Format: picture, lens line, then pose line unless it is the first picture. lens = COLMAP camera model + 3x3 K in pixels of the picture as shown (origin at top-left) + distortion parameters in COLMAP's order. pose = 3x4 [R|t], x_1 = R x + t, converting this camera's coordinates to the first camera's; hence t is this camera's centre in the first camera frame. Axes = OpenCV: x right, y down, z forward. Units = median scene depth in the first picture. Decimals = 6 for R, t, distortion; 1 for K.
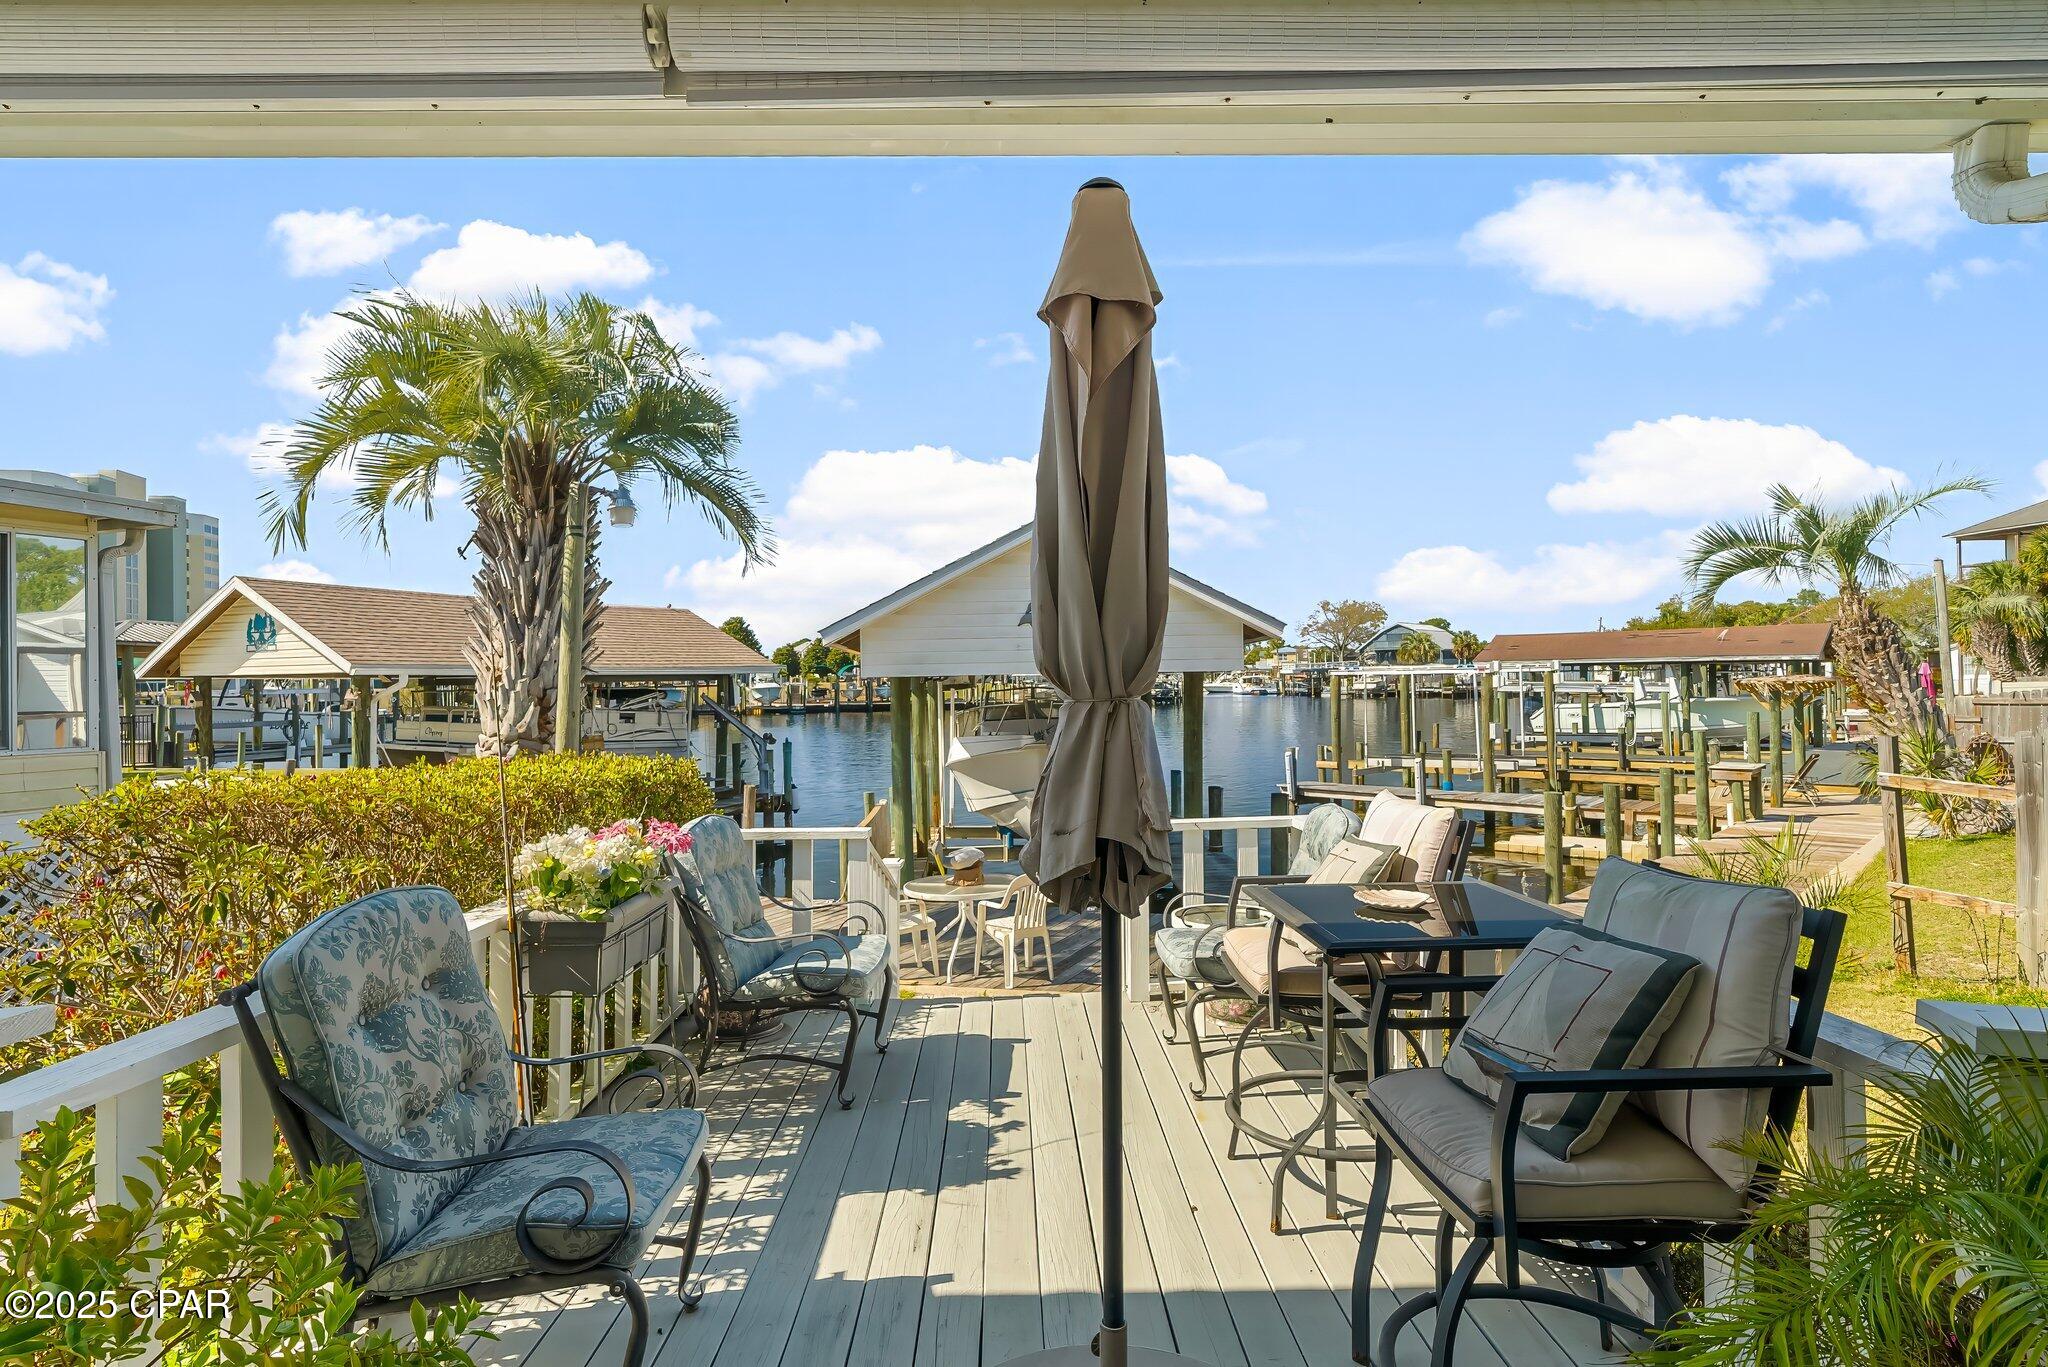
lens RADIAL K [[1042.5, 0, 1024.0], [0, 1042.5, 683.5], [0, 0, 1]] dist [0.001608, -0.000561]
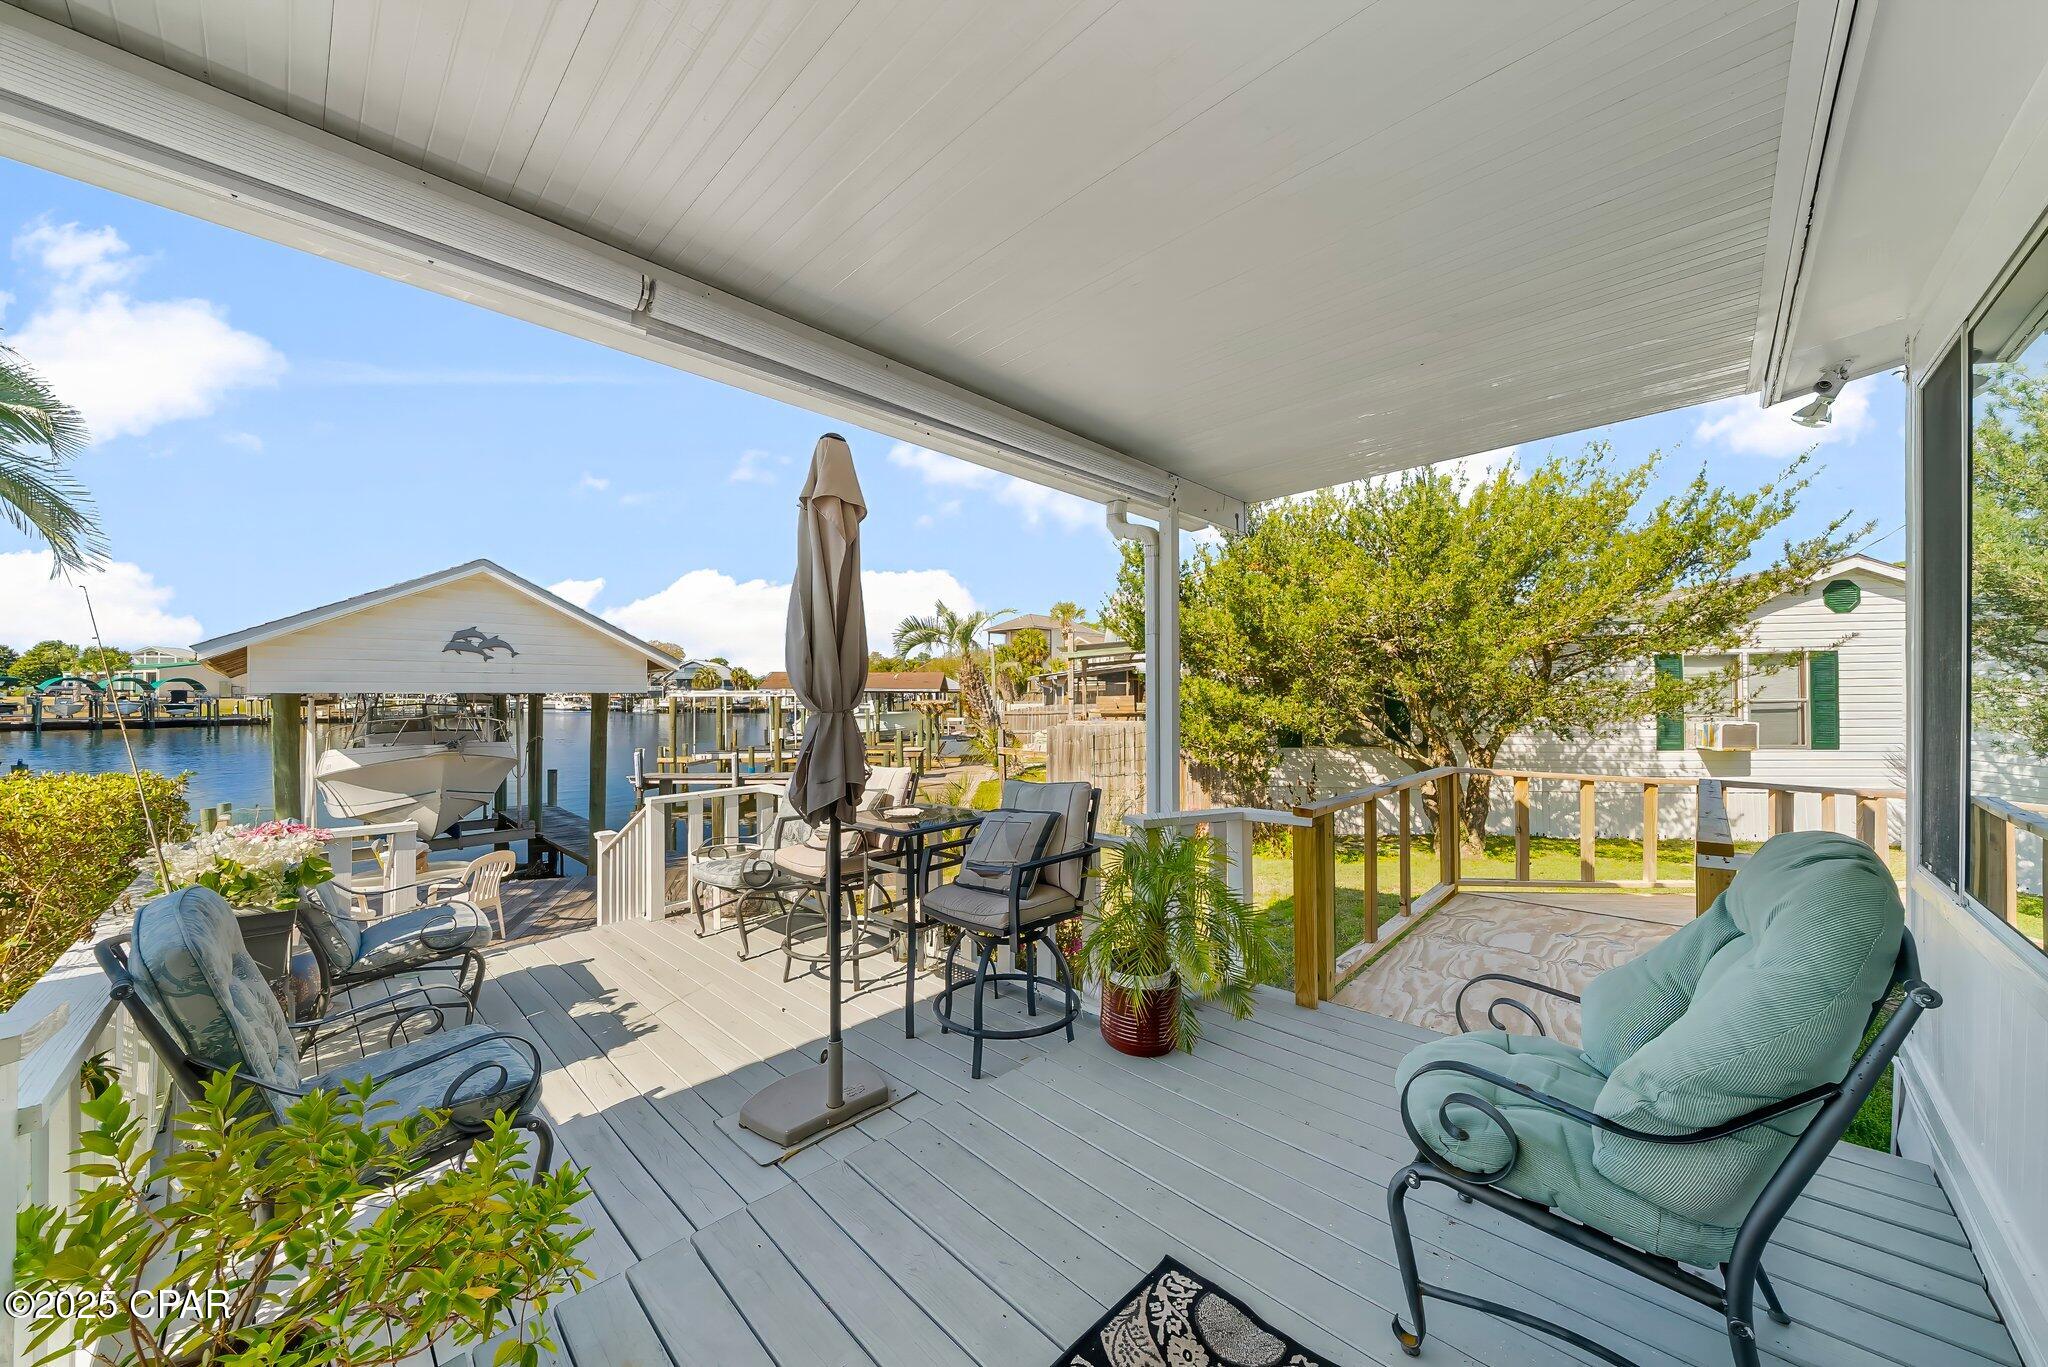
lens RADIAL K [[697.7, 0, 1022.7], [0, 697.7, 709.0], [0, 0, 1]] dist [-0.000635, -0.000046]
pose [[0.713303, 0.001221, 0.700854, -0.288360], [-0.007286, 0.999957, 0.005674, 0.000983], [-0.700817, -0.009153, 0.713282, -0.070407]]
